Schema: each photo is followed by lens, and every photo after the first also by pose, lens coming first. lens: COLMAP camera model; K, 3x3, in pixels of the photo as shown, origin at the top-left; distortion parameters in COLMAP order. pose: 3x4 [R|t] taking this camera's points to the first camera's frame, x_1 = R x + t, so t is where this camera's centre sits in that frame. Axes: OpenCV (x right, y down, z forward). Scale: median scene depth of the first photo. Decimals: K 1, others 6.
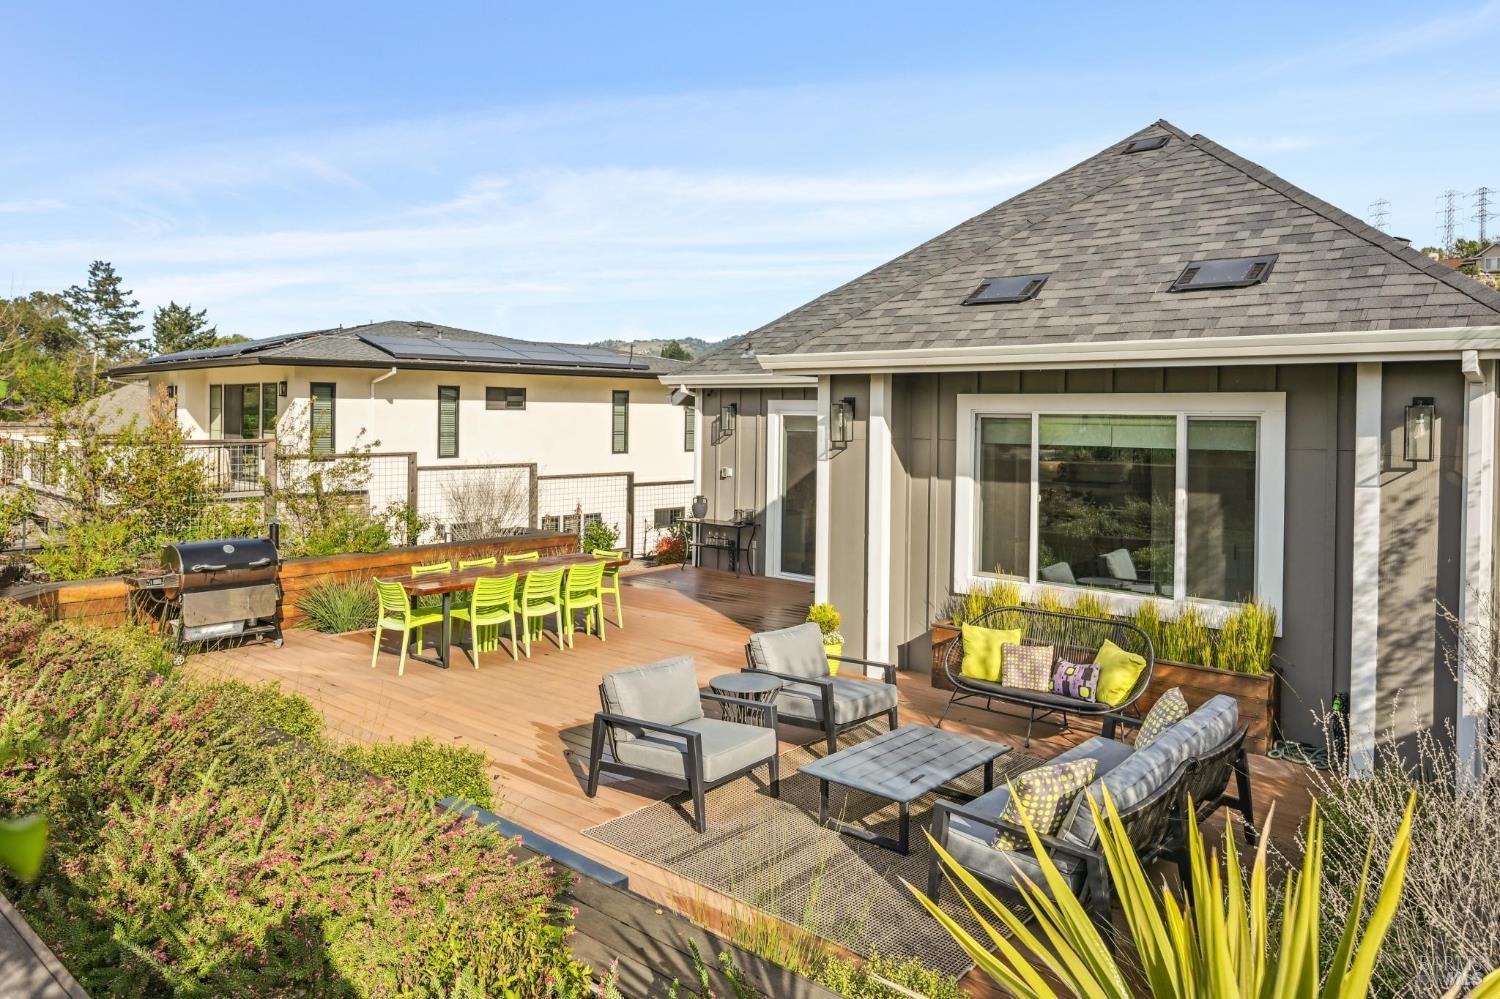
lens RADIAL K [[1025.0, 0, 752.2], [0, 1025.0, 437.5], [0, 0, 1]] dist [-0.050683, -0.000375]
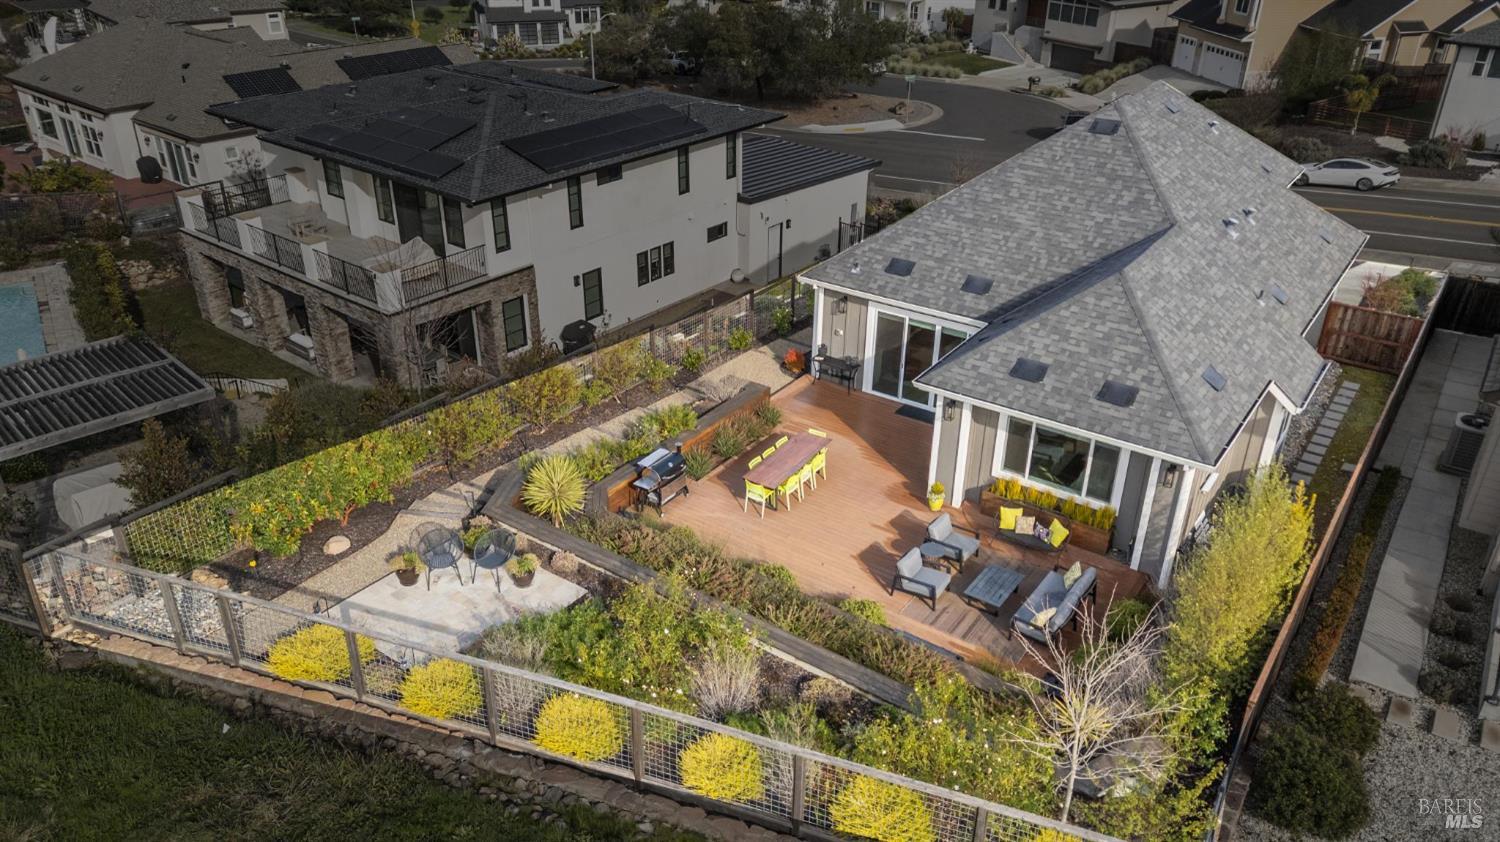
lens RADIAL K [[1072.1, 0, 750.0], [0, 1072.1, 421.0], [0, 0, 1]] dist [-0.000393, 0.000045]
pose [[0.995805, -0.039596, 0.082487, -0.576413], [-0.000455, 0.899361, 0.437206, -1.078233], [-0.091497, -0.435410, 0.895571, -1.153796]]
